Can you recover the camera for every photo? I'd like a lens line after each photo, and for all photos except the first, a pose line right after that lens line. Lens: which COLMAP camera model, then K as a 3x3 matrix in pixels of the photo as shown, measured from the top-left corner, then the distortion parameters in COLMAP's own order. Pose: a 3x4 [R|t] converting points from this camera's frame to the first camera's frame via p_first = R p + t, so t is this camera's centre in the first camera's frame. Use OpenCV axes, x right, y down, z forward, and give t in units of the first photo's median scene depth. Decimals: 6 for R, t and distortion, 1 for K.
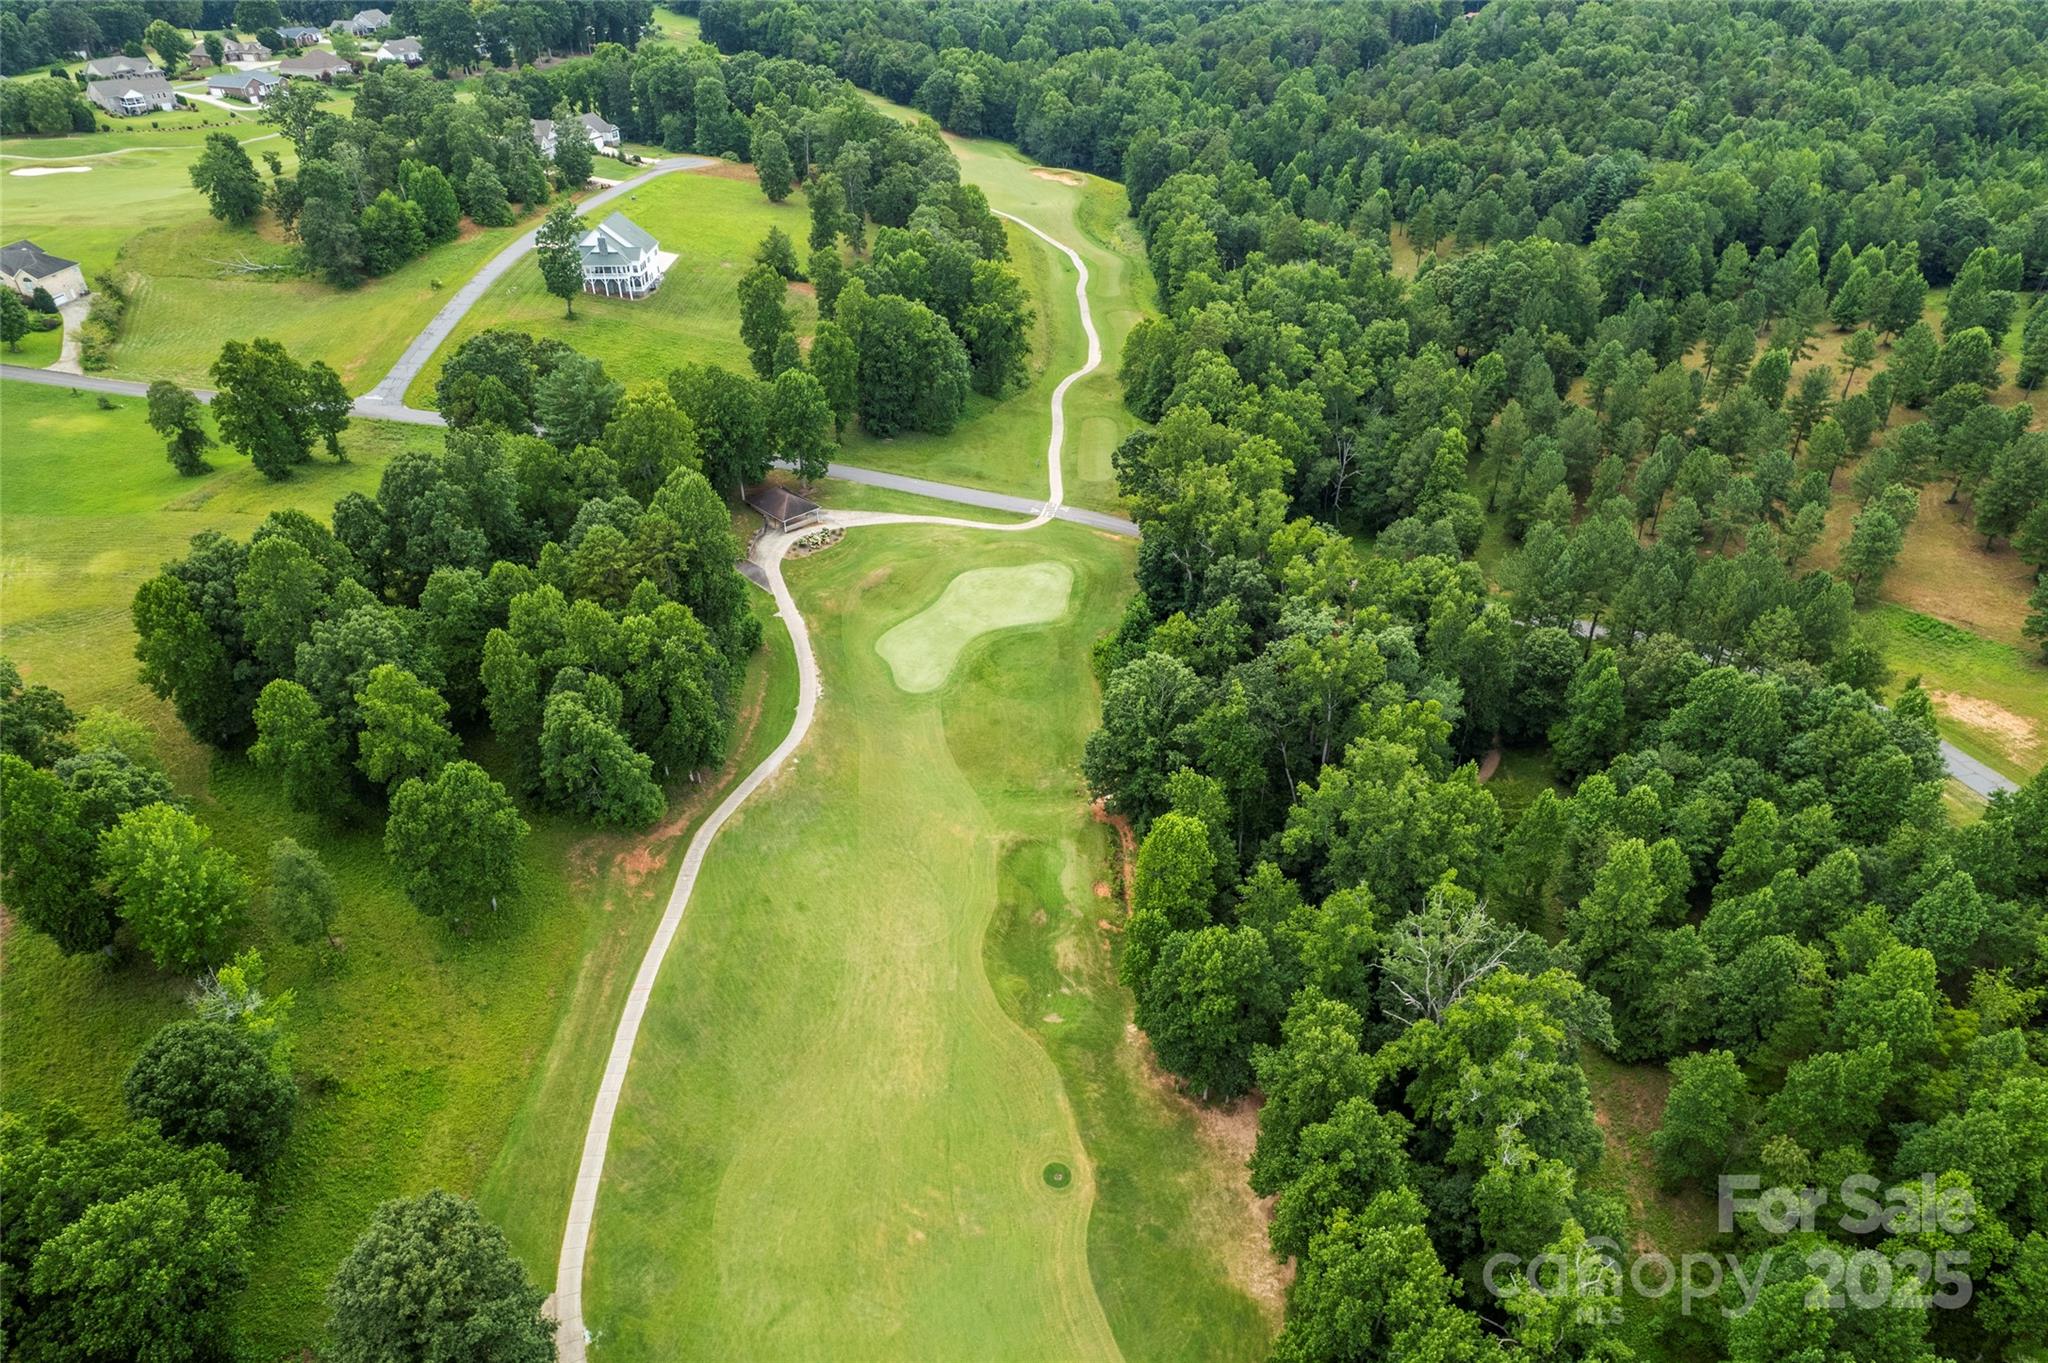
lens RADIAL K [[1328.7, 0, 1042.1], [0, 1328.7, 659.9], [0, 0, 1]] dist [-0.080931, 0.077838]
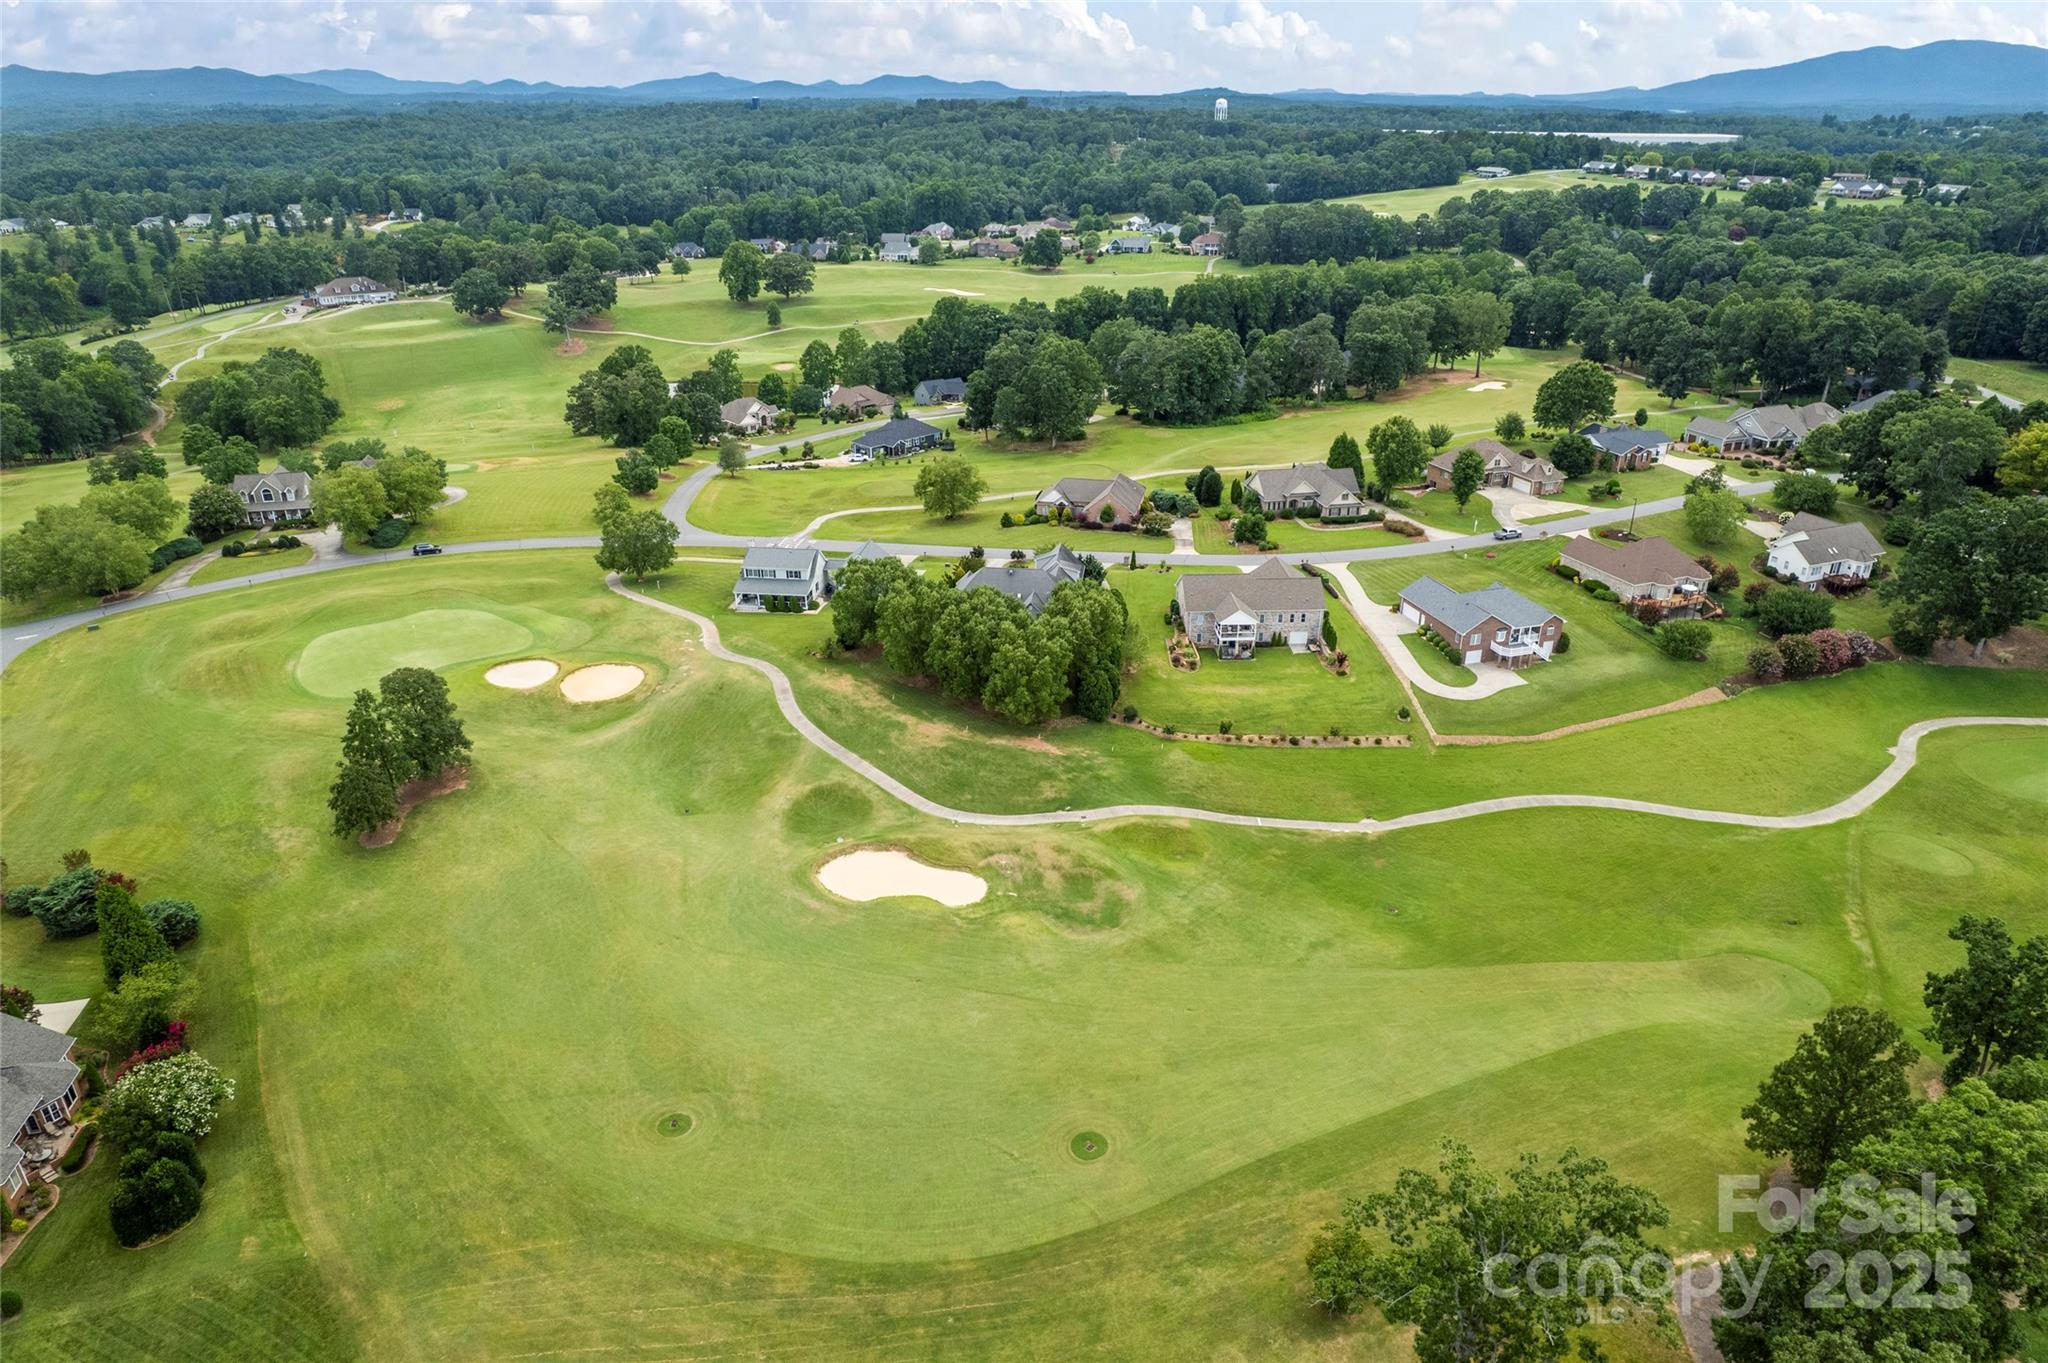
lens RADIAL K [[1328.7, 0, 1042.1], [0, 1328.7, 659.9], [0, 0, 1]] dist [-0.080931, 0.077838]
pose [[0.635990, 0.313220, -0.705273, -0.625455], [-0.418129, 0.908010, 0.026204, -0.617481], [0.648602, 0.278230, 0.708451, 0.962476]]
